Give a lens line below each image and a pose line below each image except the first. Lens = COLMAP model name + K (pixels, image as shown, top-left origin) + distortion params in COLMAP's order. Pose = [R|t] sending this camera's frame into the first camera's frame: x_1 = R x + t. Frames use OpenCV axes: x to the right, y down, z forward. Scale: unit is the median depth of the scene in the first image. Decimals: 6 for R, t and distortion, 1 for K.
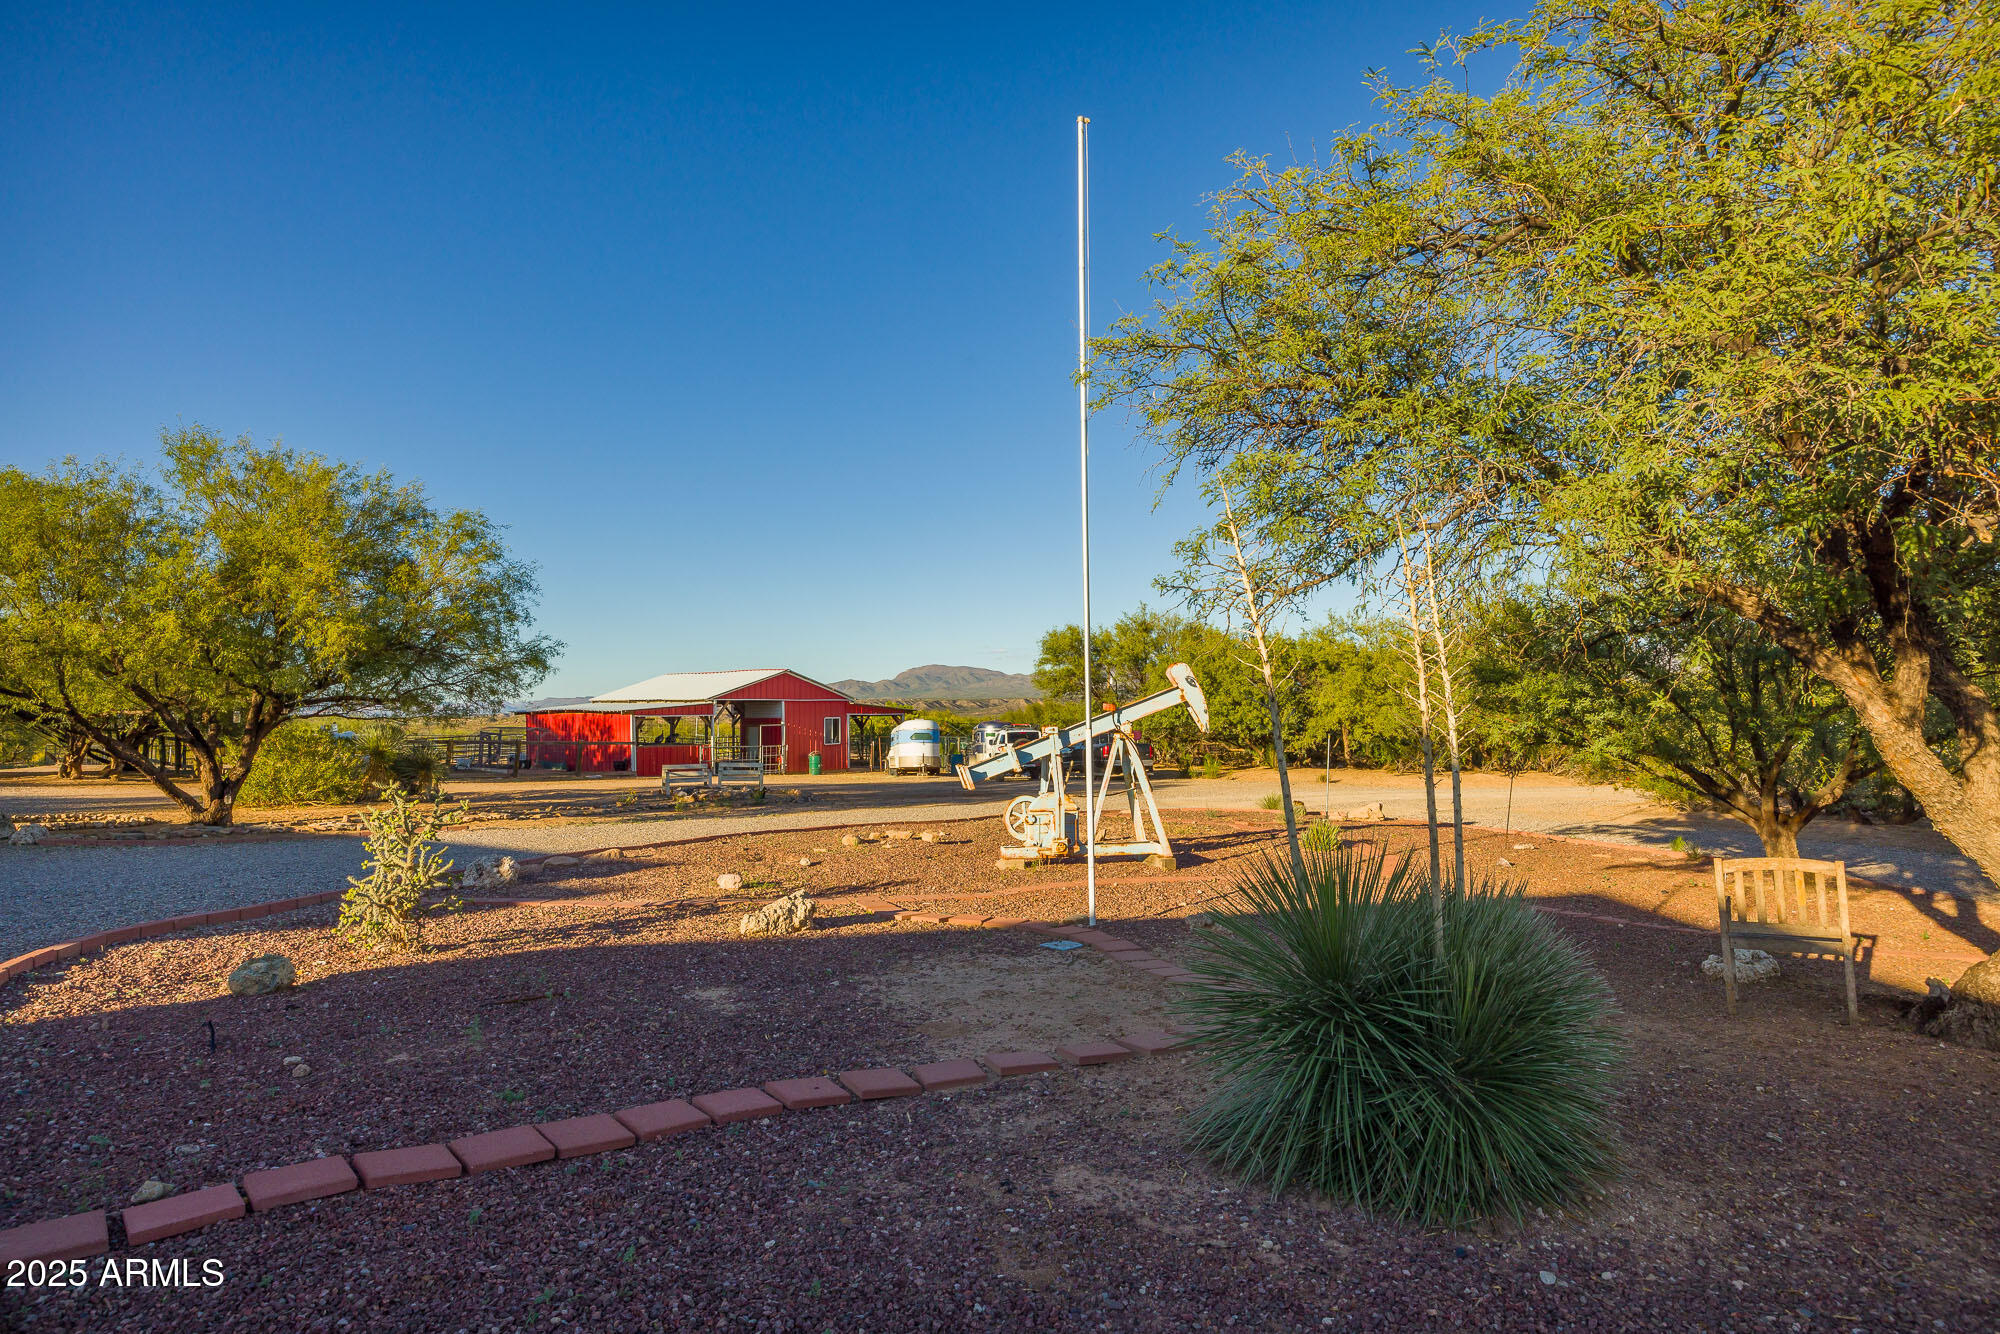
lens RADIAL K [[1116.7, 0, 1000.0], [0, 1116.7, 667.0], [0, 0, 1]] dist [0.000475, 0.000034]
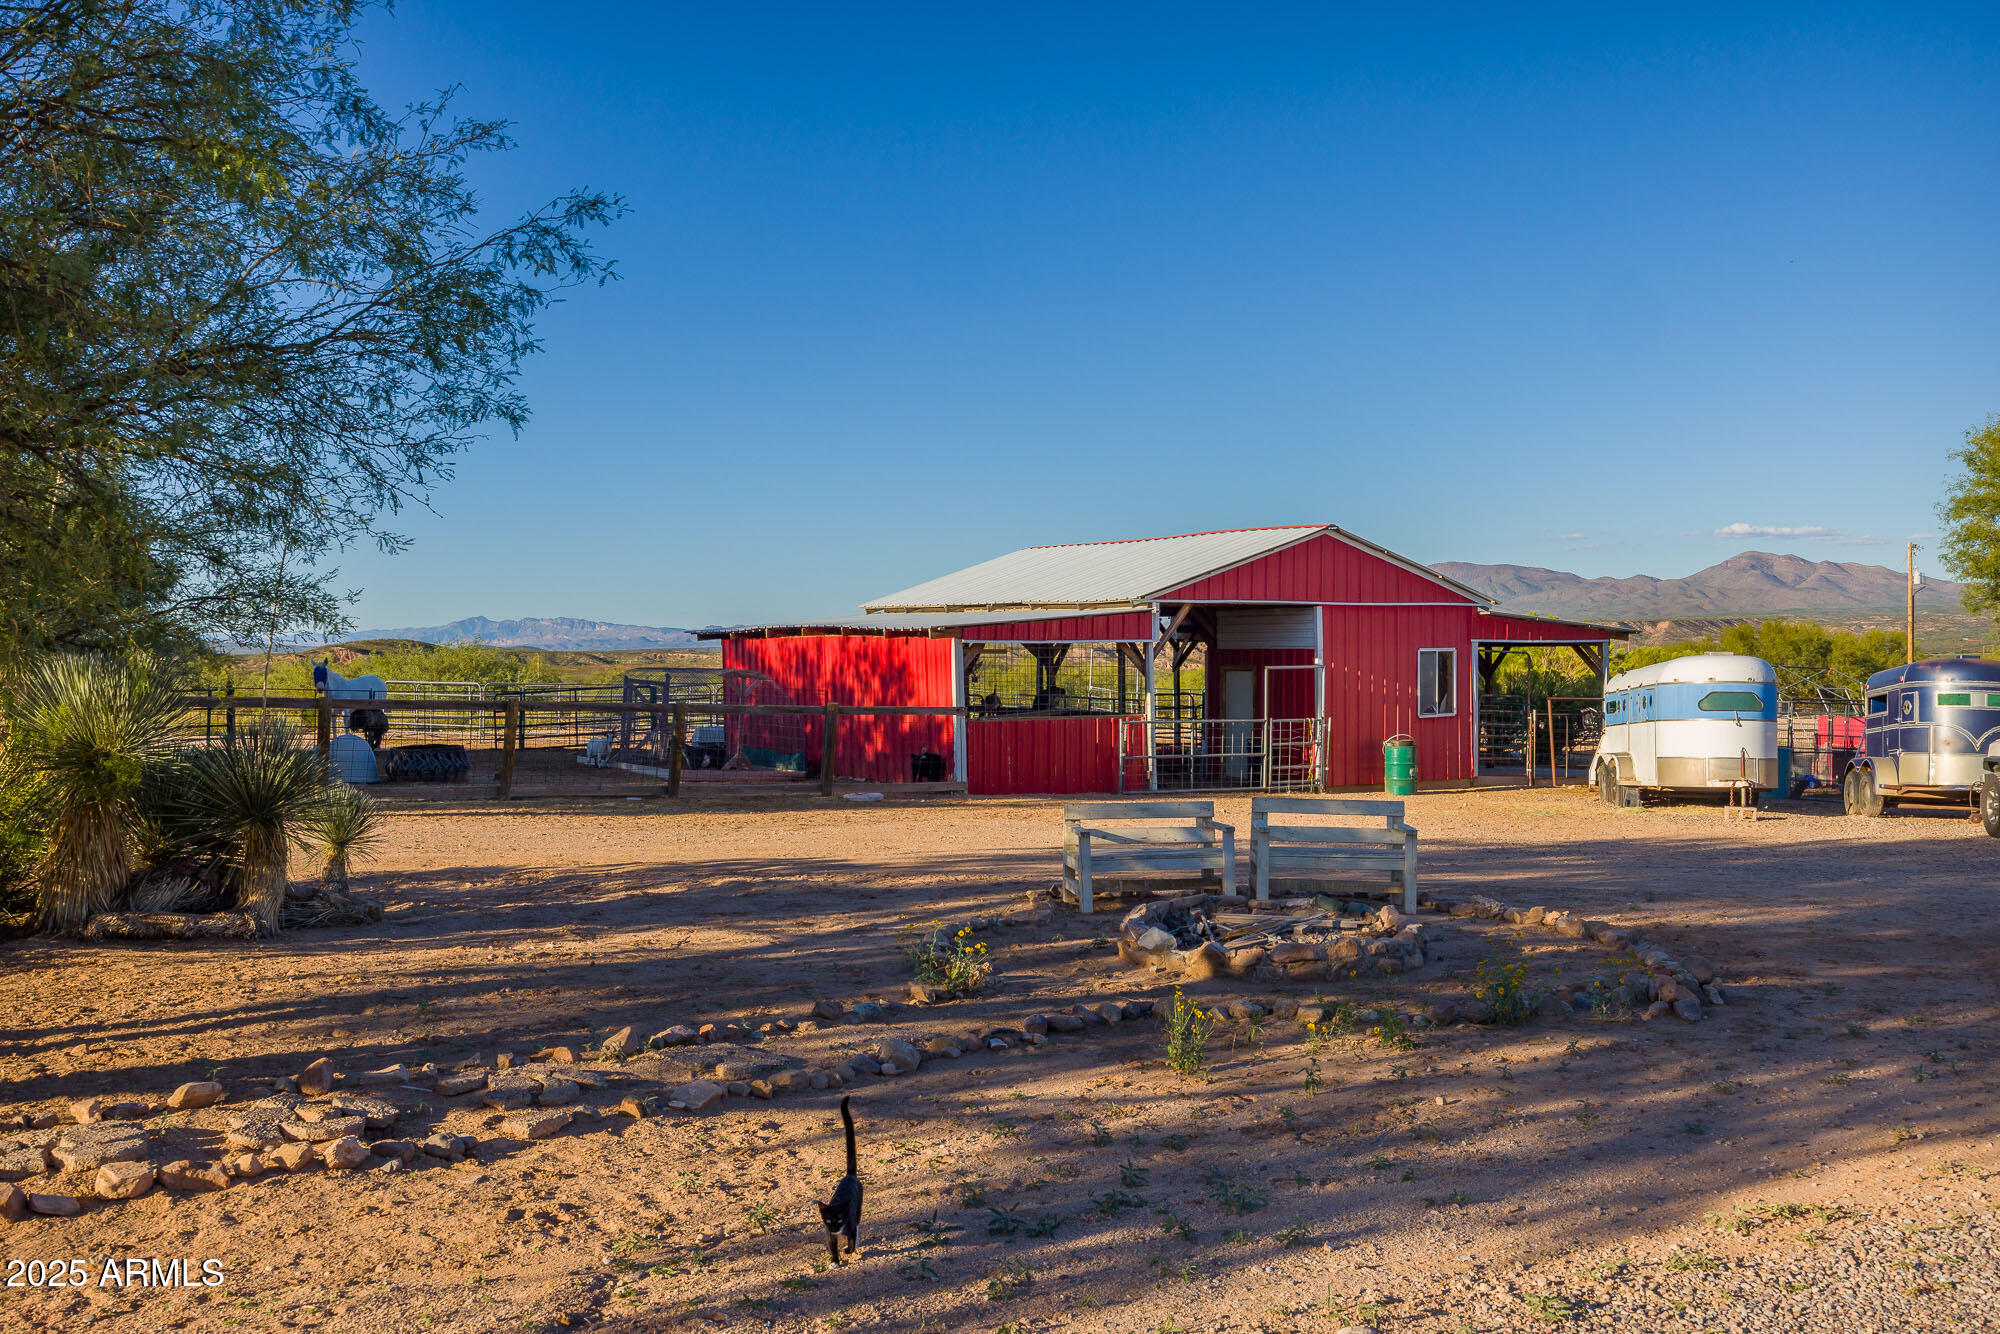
lens RADIAL K [[1116.7, 0, 1000.0], [0, 1116.7, 667.0], [0, 0, 1]] dist [0.000475, 0.000034]
pose [[0.964493, 0.007701, -0.263995, -0.199857], [0.006439, 0.998592, 0.052655, 0.030761], [0.264029, -0.052485, 0.963086, 0.594399]]
